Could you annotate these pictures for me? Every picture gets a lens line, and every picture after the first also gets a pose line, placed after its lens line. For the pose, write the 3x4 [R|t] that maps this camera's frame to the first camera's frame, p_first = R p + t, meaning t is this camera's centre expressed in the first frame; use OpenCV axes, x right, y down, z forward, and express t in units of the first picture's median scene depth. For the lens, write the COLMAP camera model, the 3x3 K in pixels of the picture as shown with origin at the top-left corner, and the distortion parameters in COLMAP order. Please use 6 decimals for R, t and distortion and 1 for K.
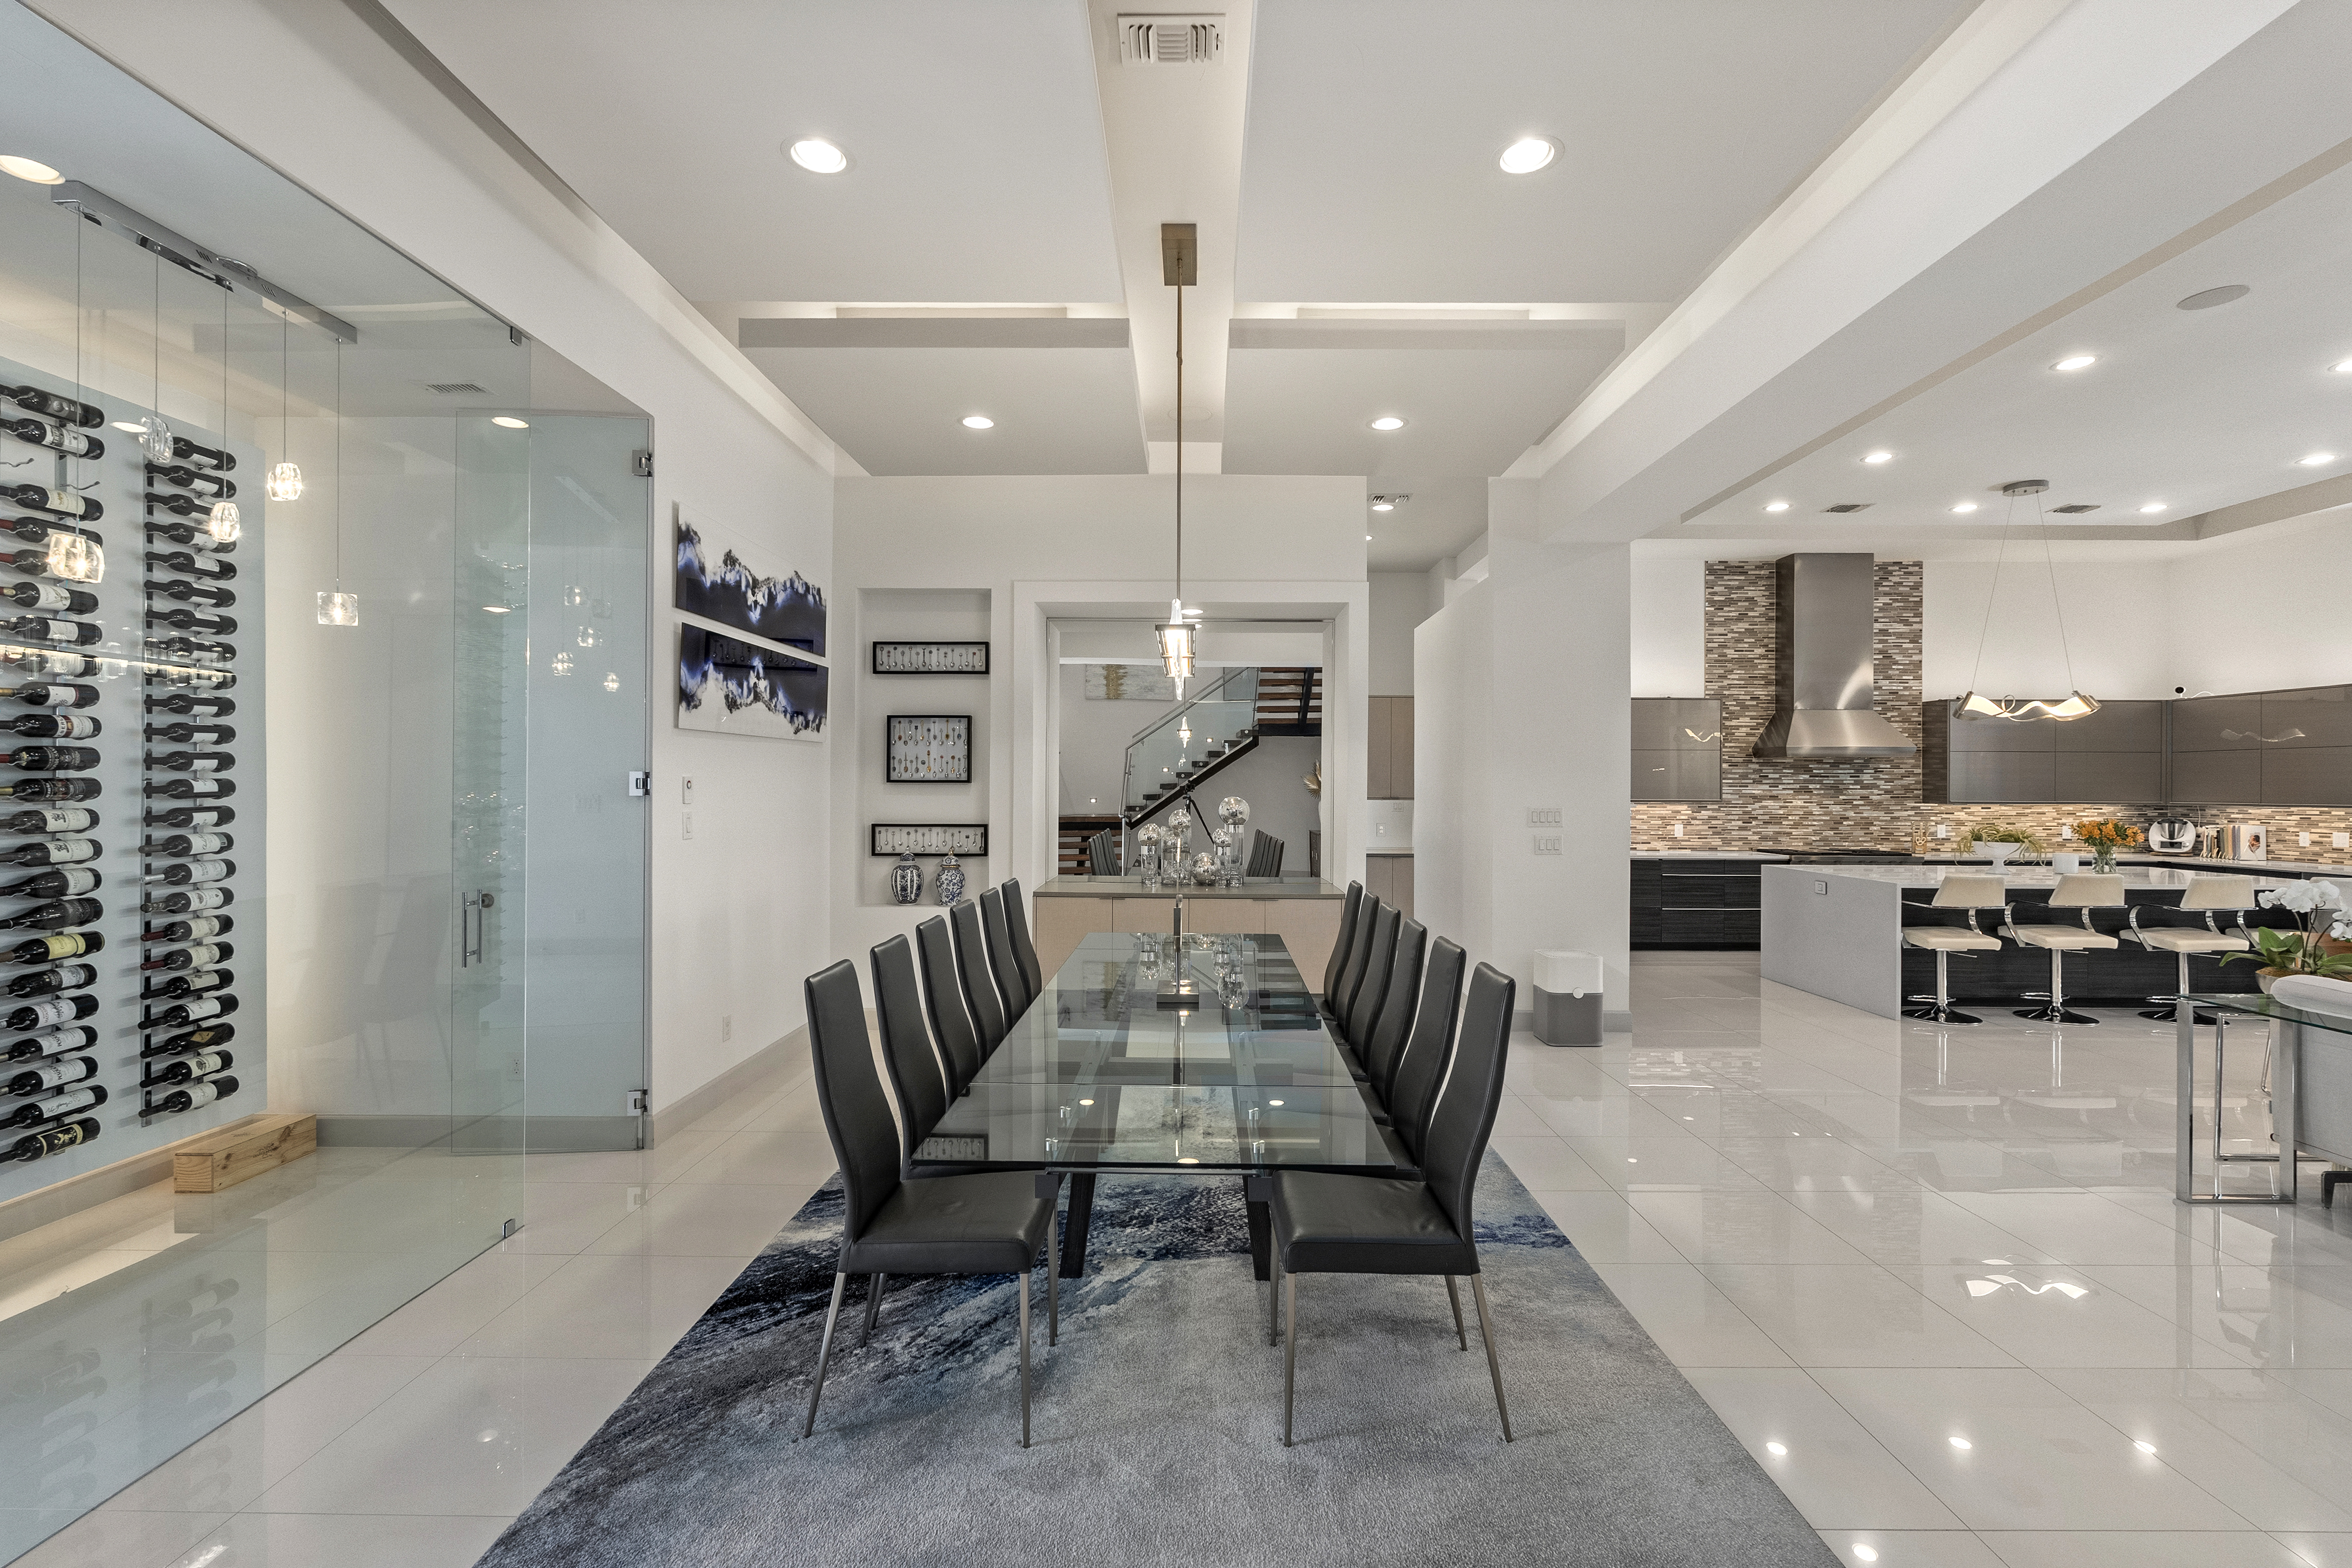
lens RADIAL K [[1038.9, 0, 1187.1], [0, 1038.9, 789.1], [0, 0, 1]] dist [0.000967, -0.000339]
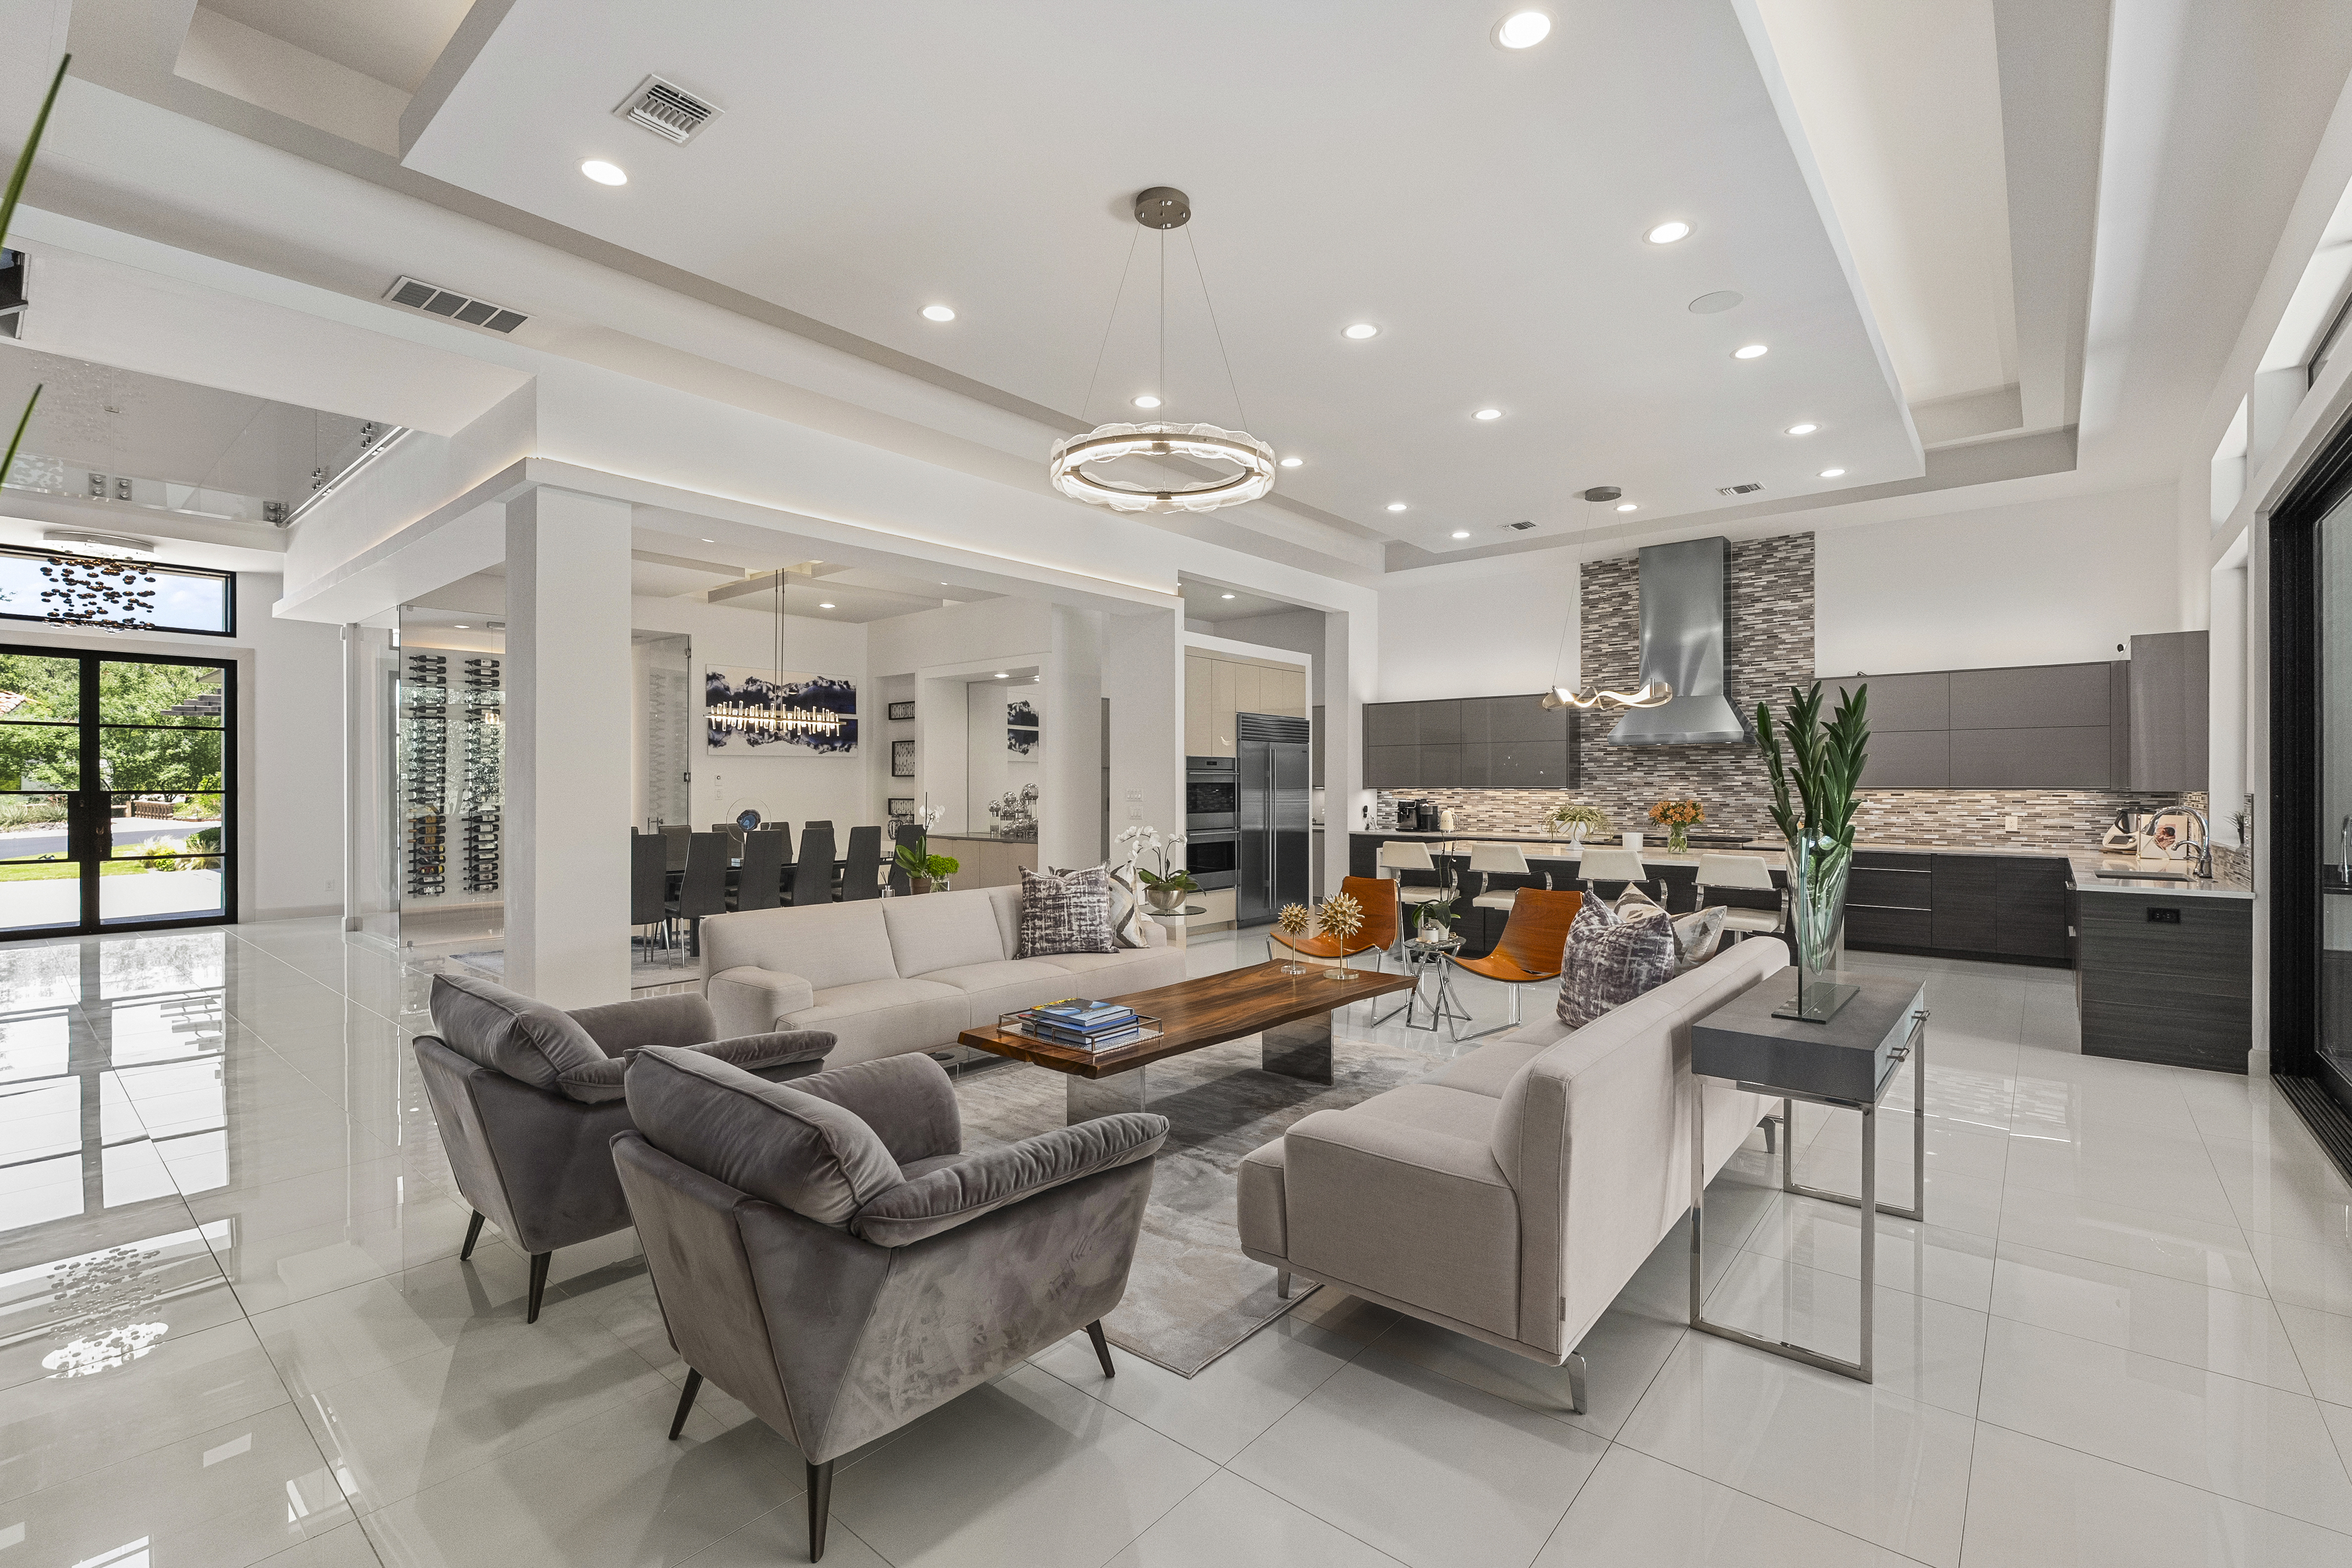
lens RADIAL K [[1037.5, 0, 1184.0], [0, 1037.5, 783.4], [0, 0, 1]] dist [-0.000797, 0.000127]
pose [[0.769782, -0.006195, -0.638276, 2.302032], [0.002445, 0.999974, -0.006758, 0.034408], [0.638302, 0.003642, 0.769778, -0.216949]]
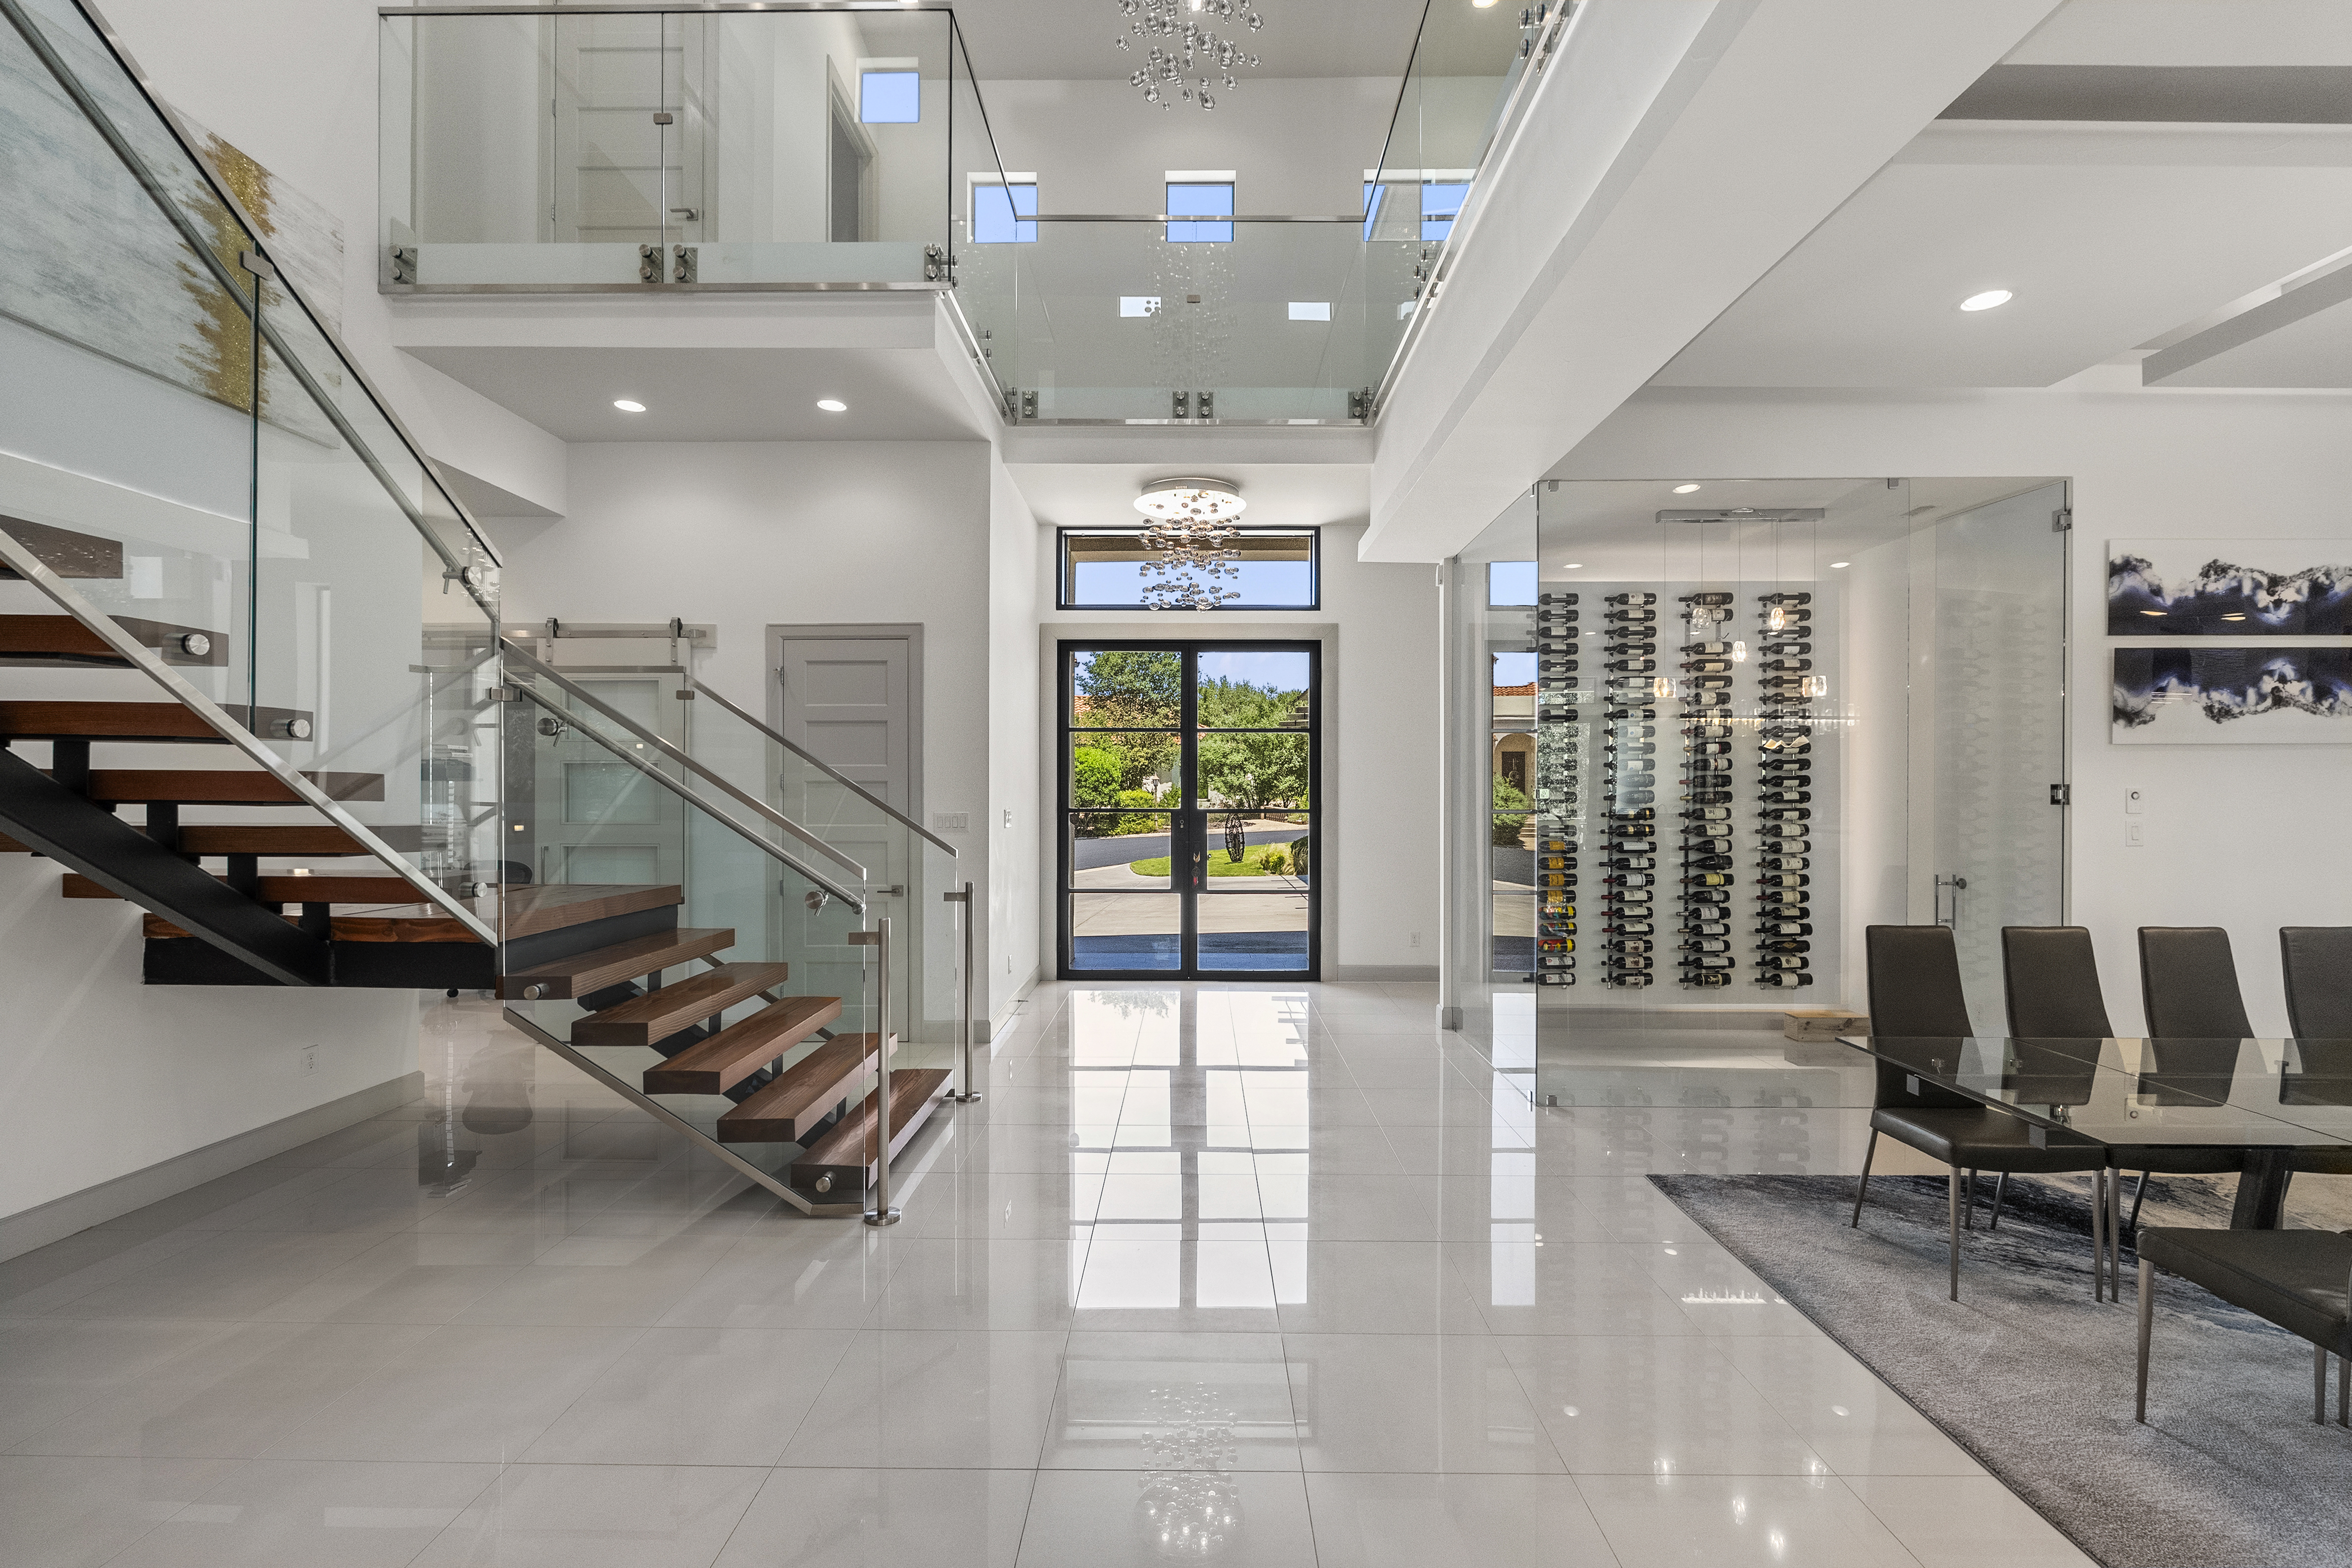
lens RADIAL K [[1038.9, 0, 1187.1], [0, 1038.9, 789.1], [0, 0, 1]] dist [0.000967, -0.000339]
pose [[0.005523, -0.006887, -0.999961, 0.709220], [-0.005859, 0.999959, -0.006919, 0.003395], [0.999968, 0.005897, 0.005483, 0.016098]]
